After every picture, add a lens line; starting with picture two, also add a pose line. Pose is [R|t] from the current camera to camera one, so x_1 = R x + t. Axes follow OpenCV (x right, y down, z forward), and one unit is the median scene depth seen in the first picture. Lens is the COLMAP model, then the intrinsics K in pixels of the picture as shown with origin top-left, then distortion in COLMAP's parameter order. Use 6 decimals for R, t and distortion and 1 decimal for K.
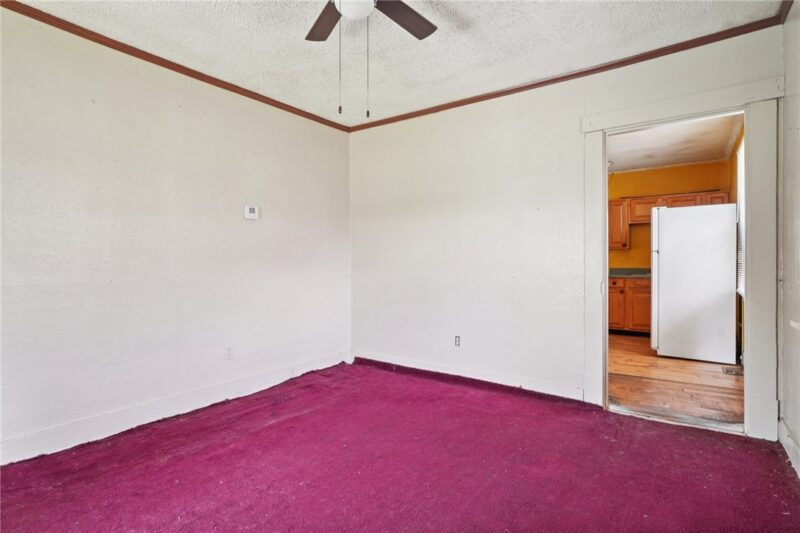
lens RADIAL K [[416.6, 0, 398.9], [0, 416.6, 266.2], [0, 0, 1]] dist [0.006702, 0.003065]
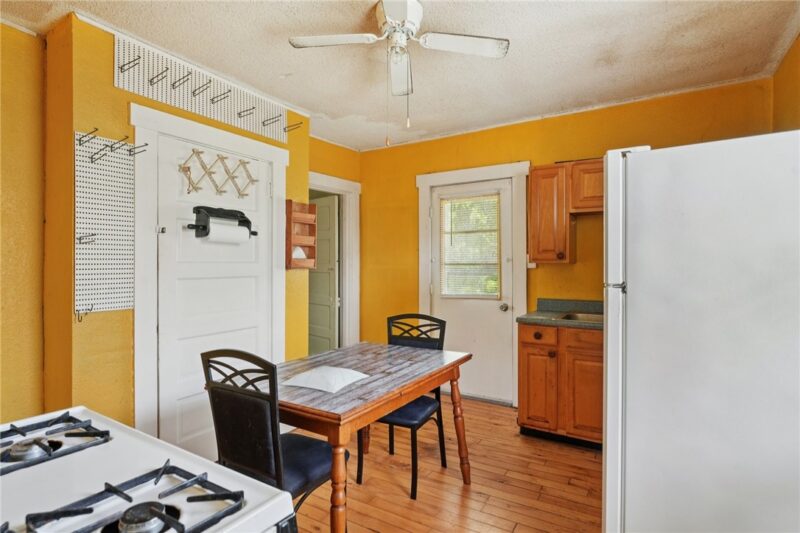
lens RADIAL K [[416.6, 0, 401.1], [0, 416.6, 265.1], [0, 0, 1]] dist [0.006702, 0.003065]
pose [[0.998366, 0.001745, 0.057114, 0.333895], [-0.001845, 0.999997, 0.001707, -0.041495], [-0.057110, -0.001810, 0.998366, 0.534018]]
